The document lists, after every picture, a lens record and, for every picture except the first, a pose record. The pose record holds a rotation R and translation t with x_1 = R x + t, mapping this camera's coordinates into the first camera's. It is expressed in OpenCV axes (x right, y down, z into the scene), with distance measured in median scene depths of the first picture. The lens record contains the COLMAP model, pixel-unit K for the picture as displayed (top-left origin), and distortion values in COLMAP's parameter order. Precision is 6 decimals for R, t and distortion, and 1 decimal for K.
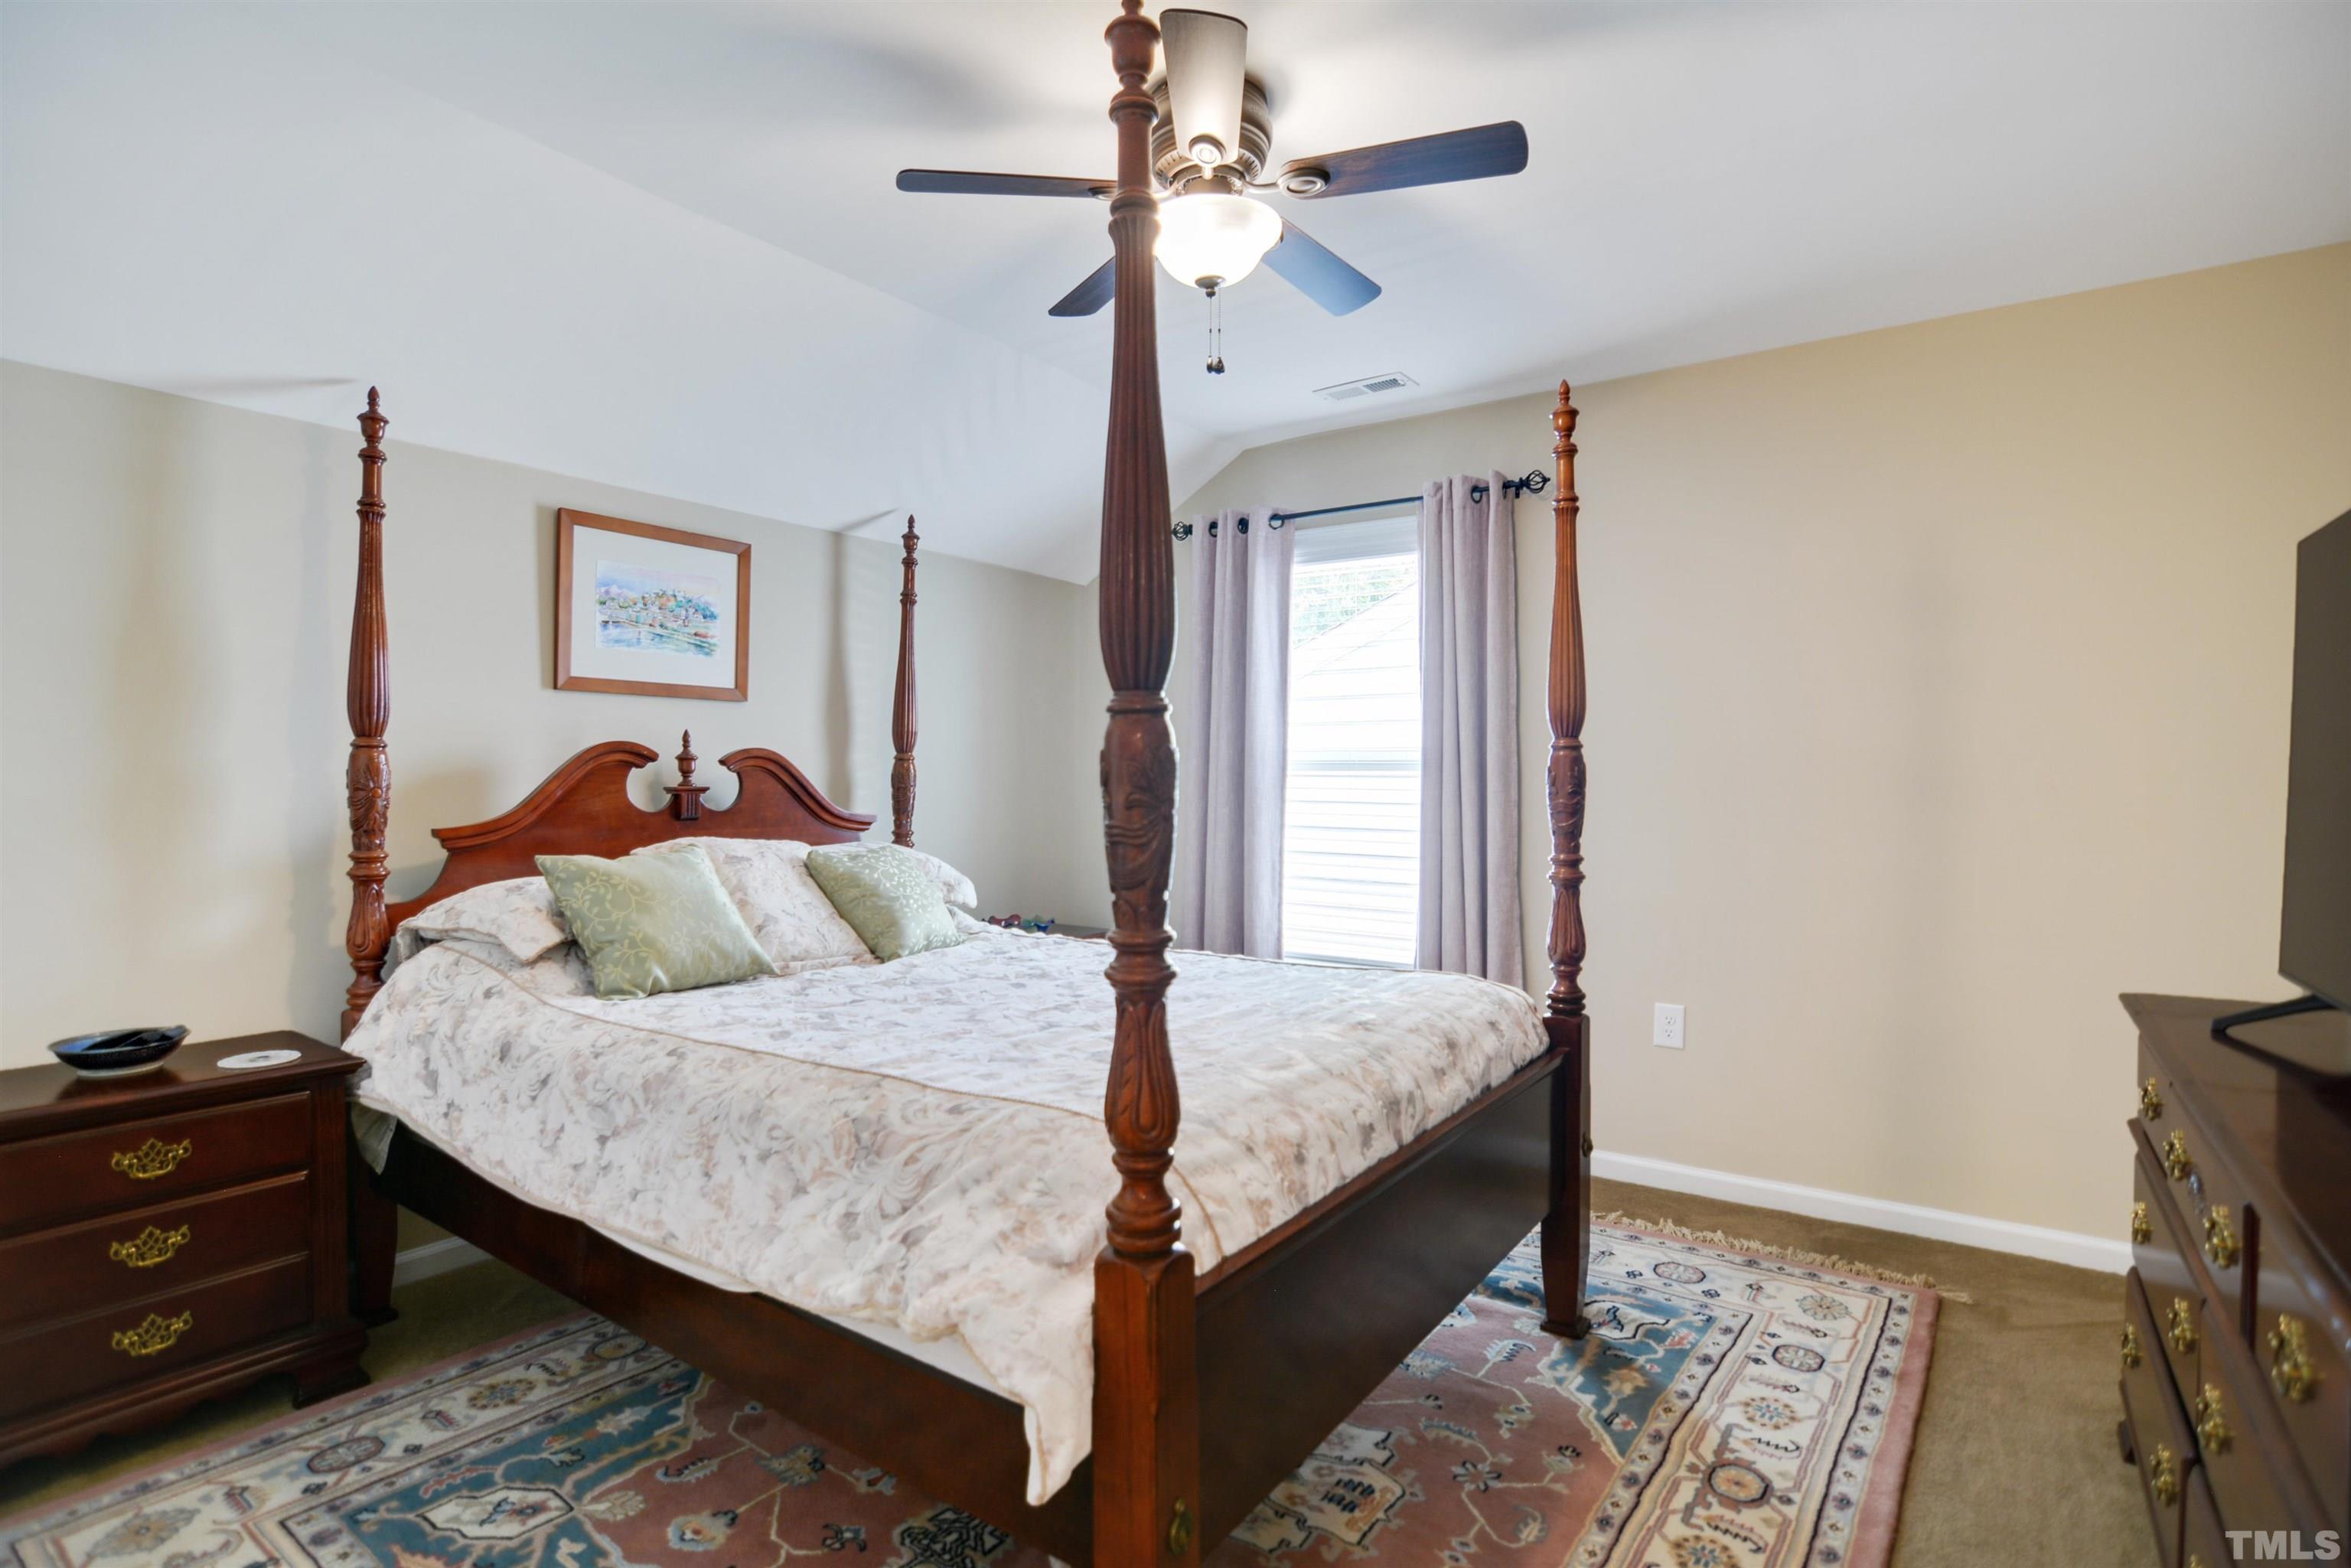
lens RADIAL K [[1143.3, 0, 1175.0], [0, 1143.3, 804.9], [0, 0, 1]] dist [-0.021390, 0.000406]
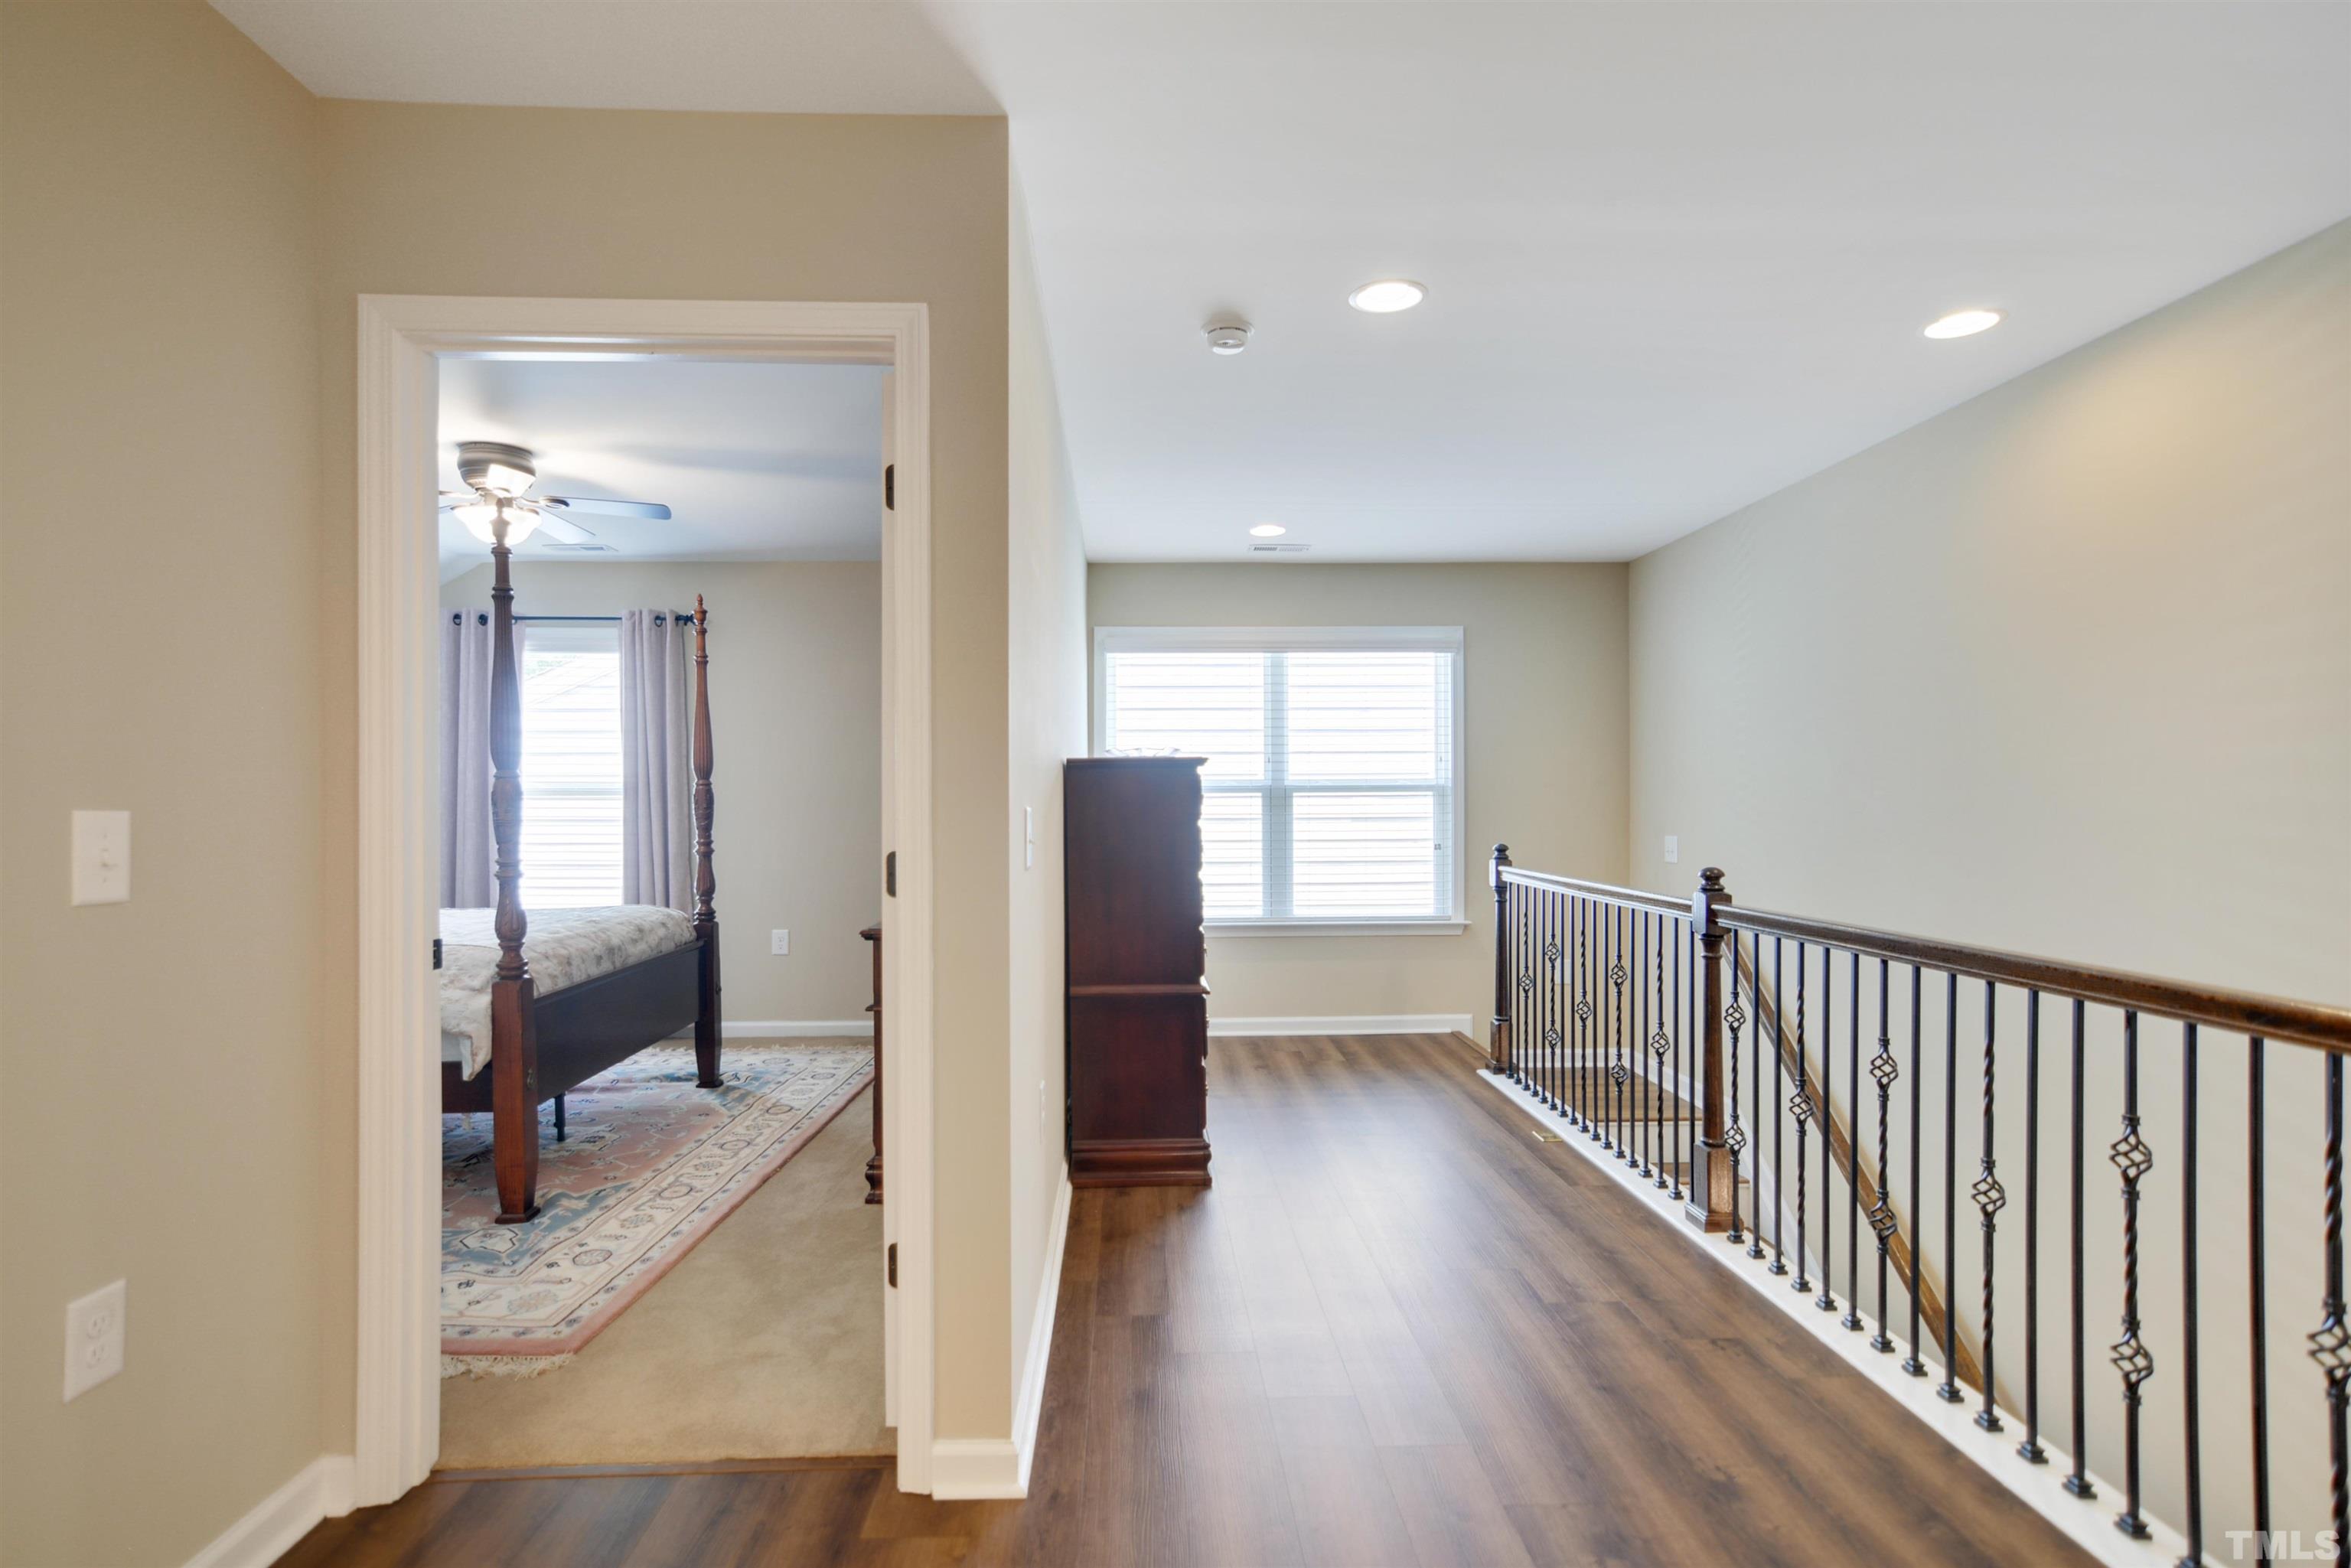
lens RADIAL K [[1143.3, 0, 1175.0], [0, 1143.3, 804.9], [0, 0, 1]] dist [-0.021390, 0.000406]
pose [[0.788575, -0.009902, 0.614859, -0.239035], [0.021863, 0.999690, -0.011941, 0.028599], [-0.614549, 0.022859, 0.788547, -1.131964]]
